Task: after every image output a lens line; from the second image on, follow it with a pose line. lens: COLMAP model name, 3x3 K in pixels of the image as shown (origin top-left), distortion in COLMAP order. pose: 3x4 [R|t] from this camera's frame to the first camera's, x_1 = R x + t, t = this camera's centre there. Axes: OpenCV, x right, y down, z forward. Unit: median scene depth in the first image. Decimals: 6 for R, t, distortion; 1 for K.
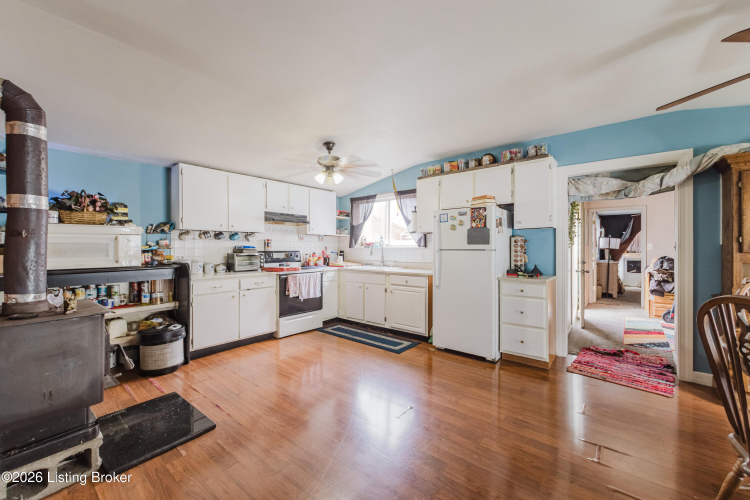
lens RADIAL K [[300.3, 0, 365.8], [0, 300.3, 249.0], [0, 0, 1]] dist [0.000936, -0.000225]
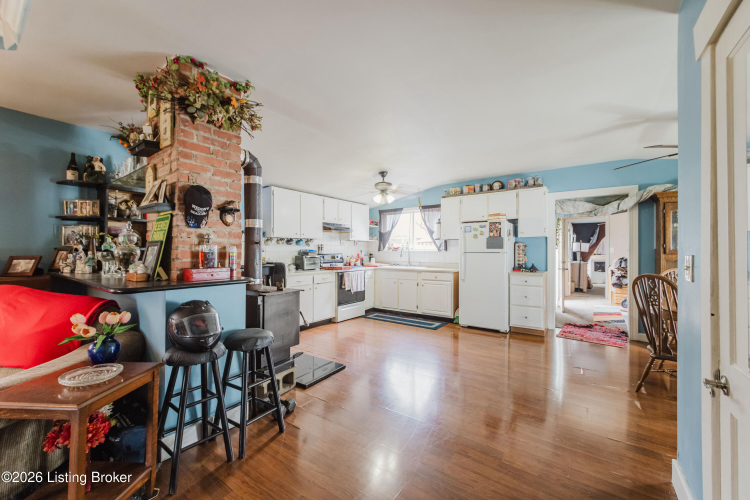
lens RADIAL K [[299.9, 0, 367.7], [0, 299.9, 252.6], [0, 0, 1]] dist [0.008095, 0.000067]
pose [[0.997273, -0.001238, 0.073792, -0.258577], [0.001137, 0.999998, 0.001399, 0.000359], [-0.073793, -0.001311, 0.997273, -0.282958]]
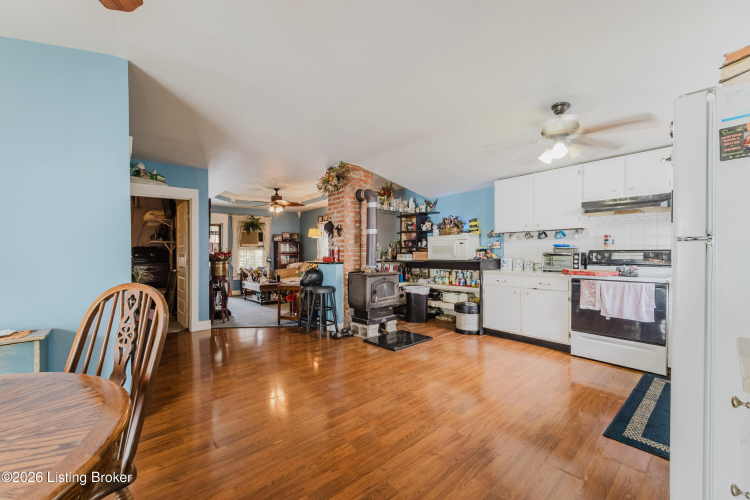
lens RADIAL K [[299.9, 0, 367.7], [0, 299.9, 252.6], [0, 0, 1]] dist [0.008095, 0.000067]
pose [[-0.163648, 0.005045, -0.986506, 0.640607], [0.004147, 0.999982, 0.004426, 0.008048], [0.986510, -0.003367, -0.163666, 0.586113]]
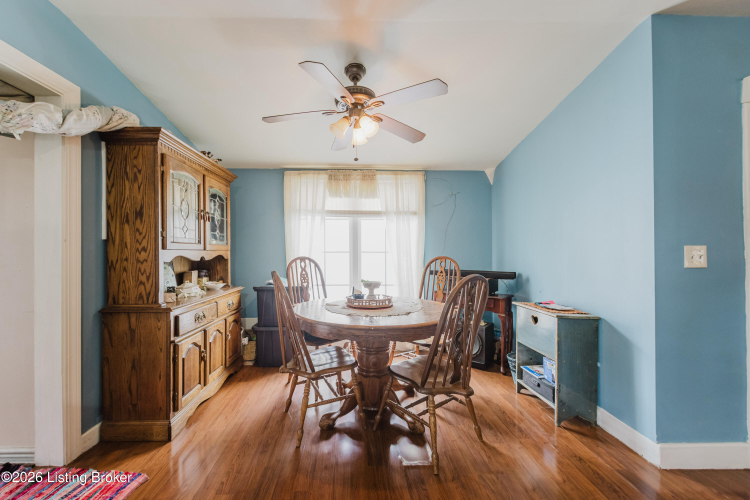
lens RADIAL K [[297.3, 0, 362.1], [0, 297.3, 256.4], [0, 0, 1]] dist [0.002877, 0.000275]
pose [[-0.671896, -0.013737, 0.740518, 0.151634], [0.001733, 0.999796, 0.020119, 0.007375], [-0.740644, 0.014801, -0.671735, 0.679690]]
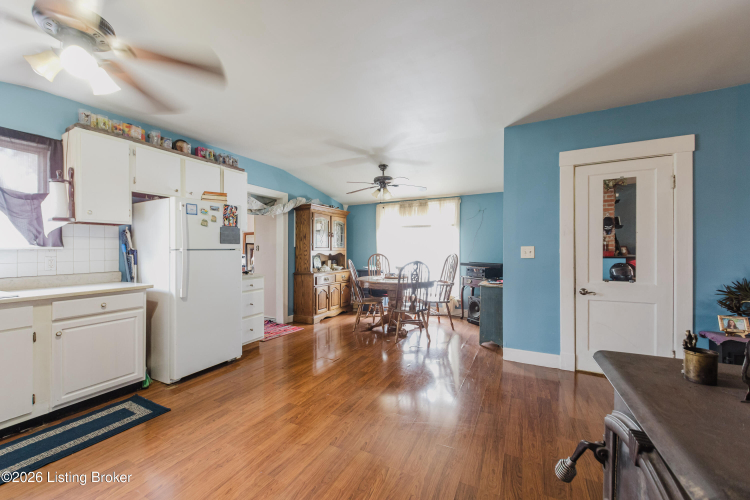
lens RADIAL K [[299.9, 0, 367.7], [0, 299.9, 252.6], [0, 0, 1]] dist [0.008095, 0.000067]
pose [[-0.213339, -0.003494, 0.976972, -0.540161], [0.009744, 0.999936, 0.005704, 0.009441], [-0.976930, 0.010736, -0.213292, 0.633687]]
